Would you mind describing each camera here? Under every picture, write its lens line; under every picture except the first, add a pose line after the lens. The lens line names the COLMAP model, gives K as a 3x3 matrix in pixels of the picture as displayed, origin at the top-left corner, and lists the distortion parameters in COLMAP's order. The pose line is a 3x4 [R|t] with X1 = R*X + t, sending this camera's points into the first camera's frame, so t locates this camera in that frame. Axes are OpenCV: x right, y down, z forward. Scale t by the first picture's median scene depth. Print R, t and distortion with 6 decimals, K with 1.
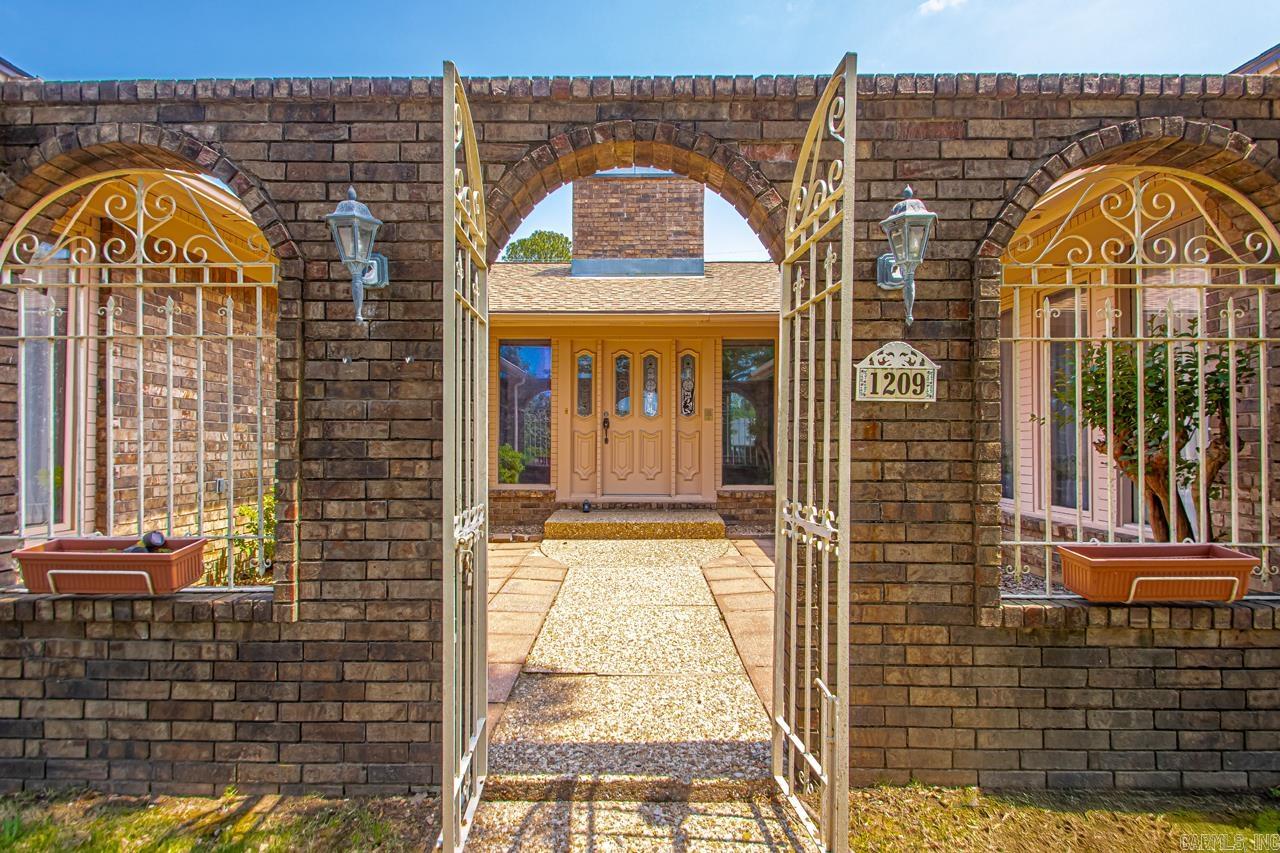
lens RADIAL K [[600.2, 0, 647.4], [0, 600.2, 427.8], [0, 0, 1]] dist [0.029256, -0.018615]
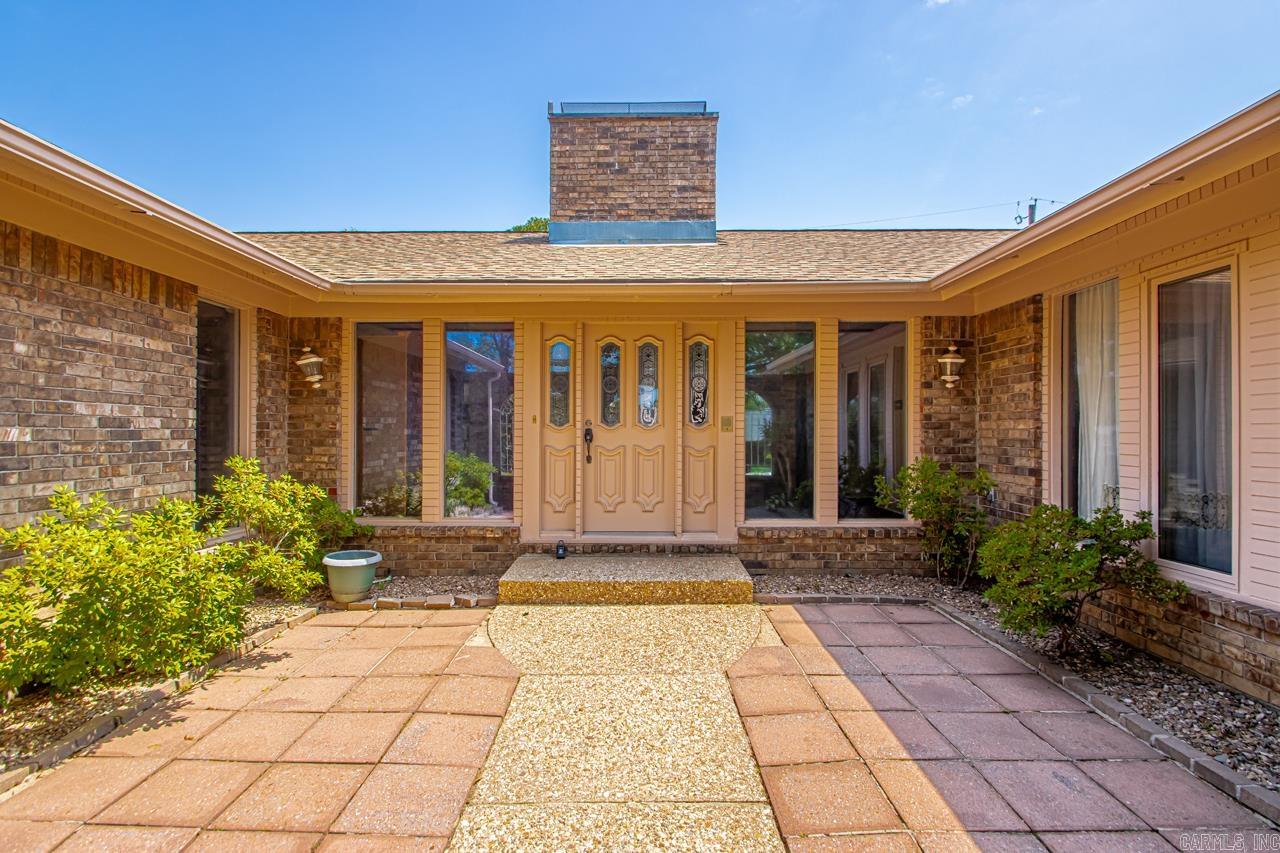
lens RADIAL K [[746.3, 0, 640.1], [0, 746.3, 472.0], [0, 0, 1]] dist [0.000878, -0.000045]
pose [[0.999982, -0.000112, -0.006025, 0.008261], [0.000414, 0.998740, 0.050190, -0.099705], [0.006012, -0.050192, 0.998721, 0.880986]]
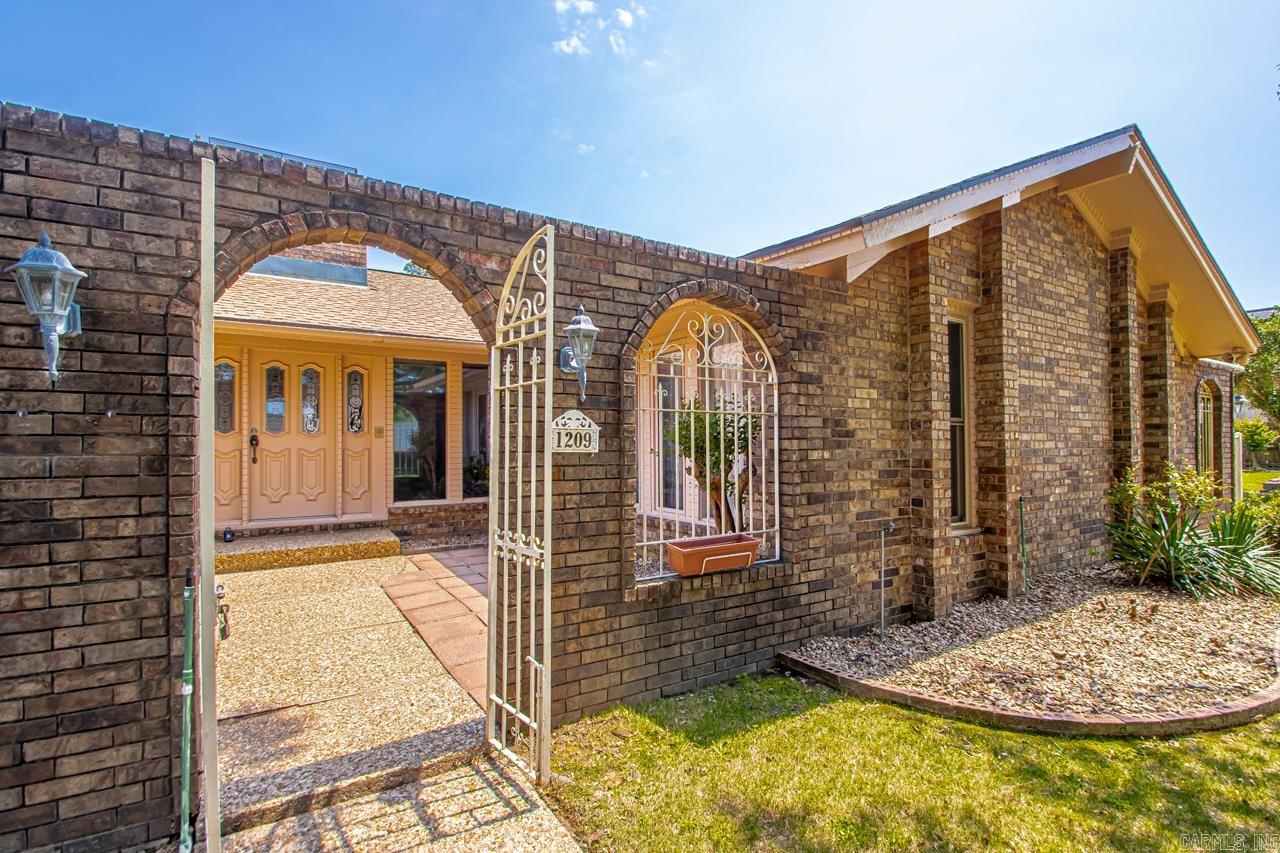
lens RADIAL K [[556.5, 0, 637.3], [0, 556.5, 437.1], [0, 0, 1]] dist [0.012165, -0.012981]
pose [[0.854944, 0.003373, 0.518710, -0.133904], [0.000946, 0.999967, -0.008062, -0.066650], [-0.518720, 0.007384, 0.854912, -0.192057]]
